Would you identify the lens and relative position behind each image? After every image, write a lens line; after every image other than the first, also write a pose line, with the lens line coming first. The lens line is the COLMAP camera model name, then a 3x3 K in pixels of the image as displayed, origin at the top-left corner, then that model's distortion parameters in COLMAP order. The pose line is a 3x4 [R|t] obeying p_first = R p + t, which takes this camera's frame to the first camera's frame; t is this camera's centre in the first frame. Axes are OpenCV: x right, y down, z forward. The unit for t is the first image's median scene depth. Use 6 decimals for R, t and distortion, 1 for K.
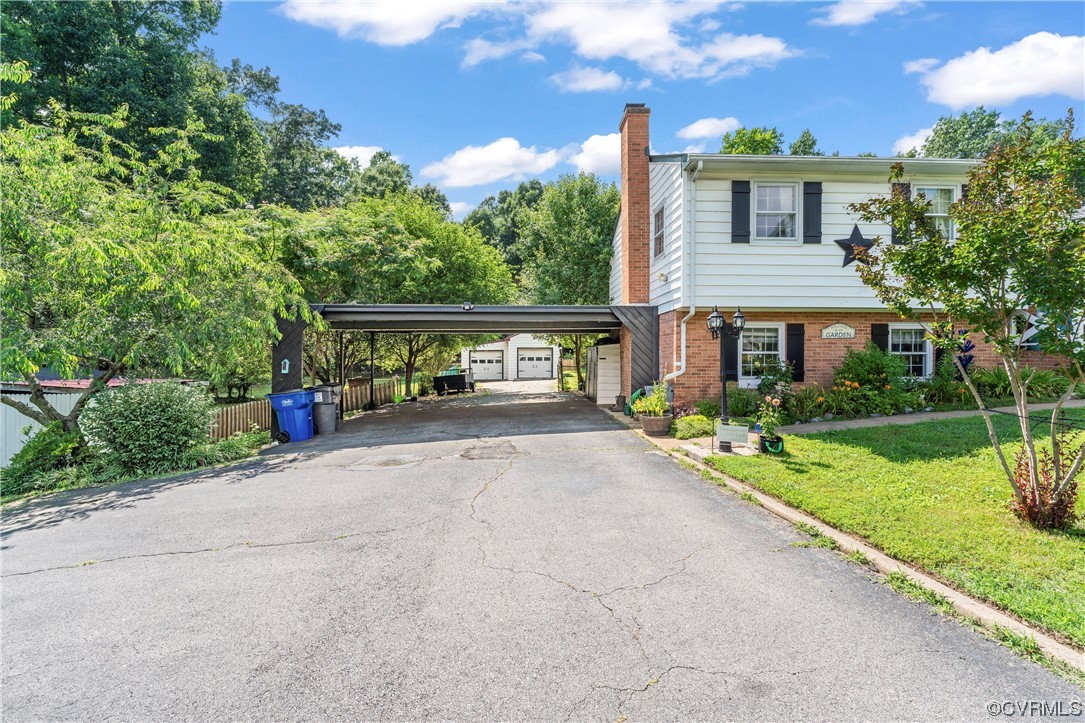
lens RADIAL K [[490.9, 0, 542.5], [0, 490.9, 361.5], [0, 0, 1]] dist [0.014064, 0.000055]
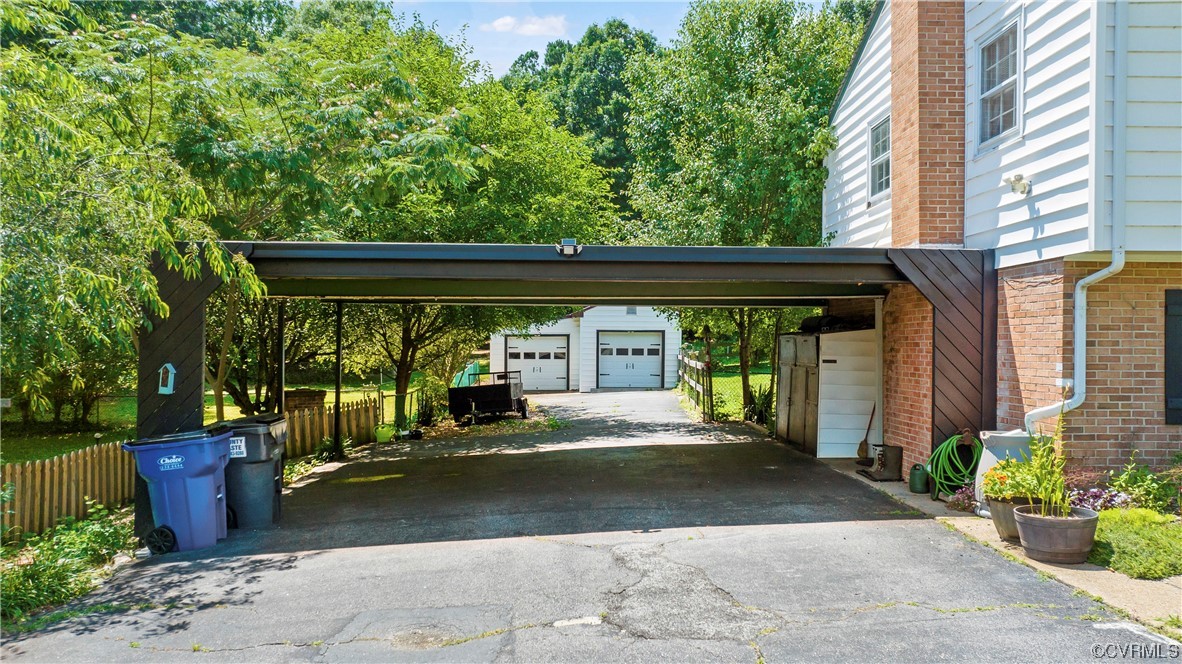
lens RADIAL K [[873.8, 0, 591.0], [0, 873.8, 332.0], [0, 0, 1]] dist [-0.008346, -0.004041]
pose [[0.999782, 0.007312, -0.019547, -0.085595], [-0.007719, 0.999754, -0.020807, -0.013935], [0.019390, 0.020953, 0.999592, 0.149892]]
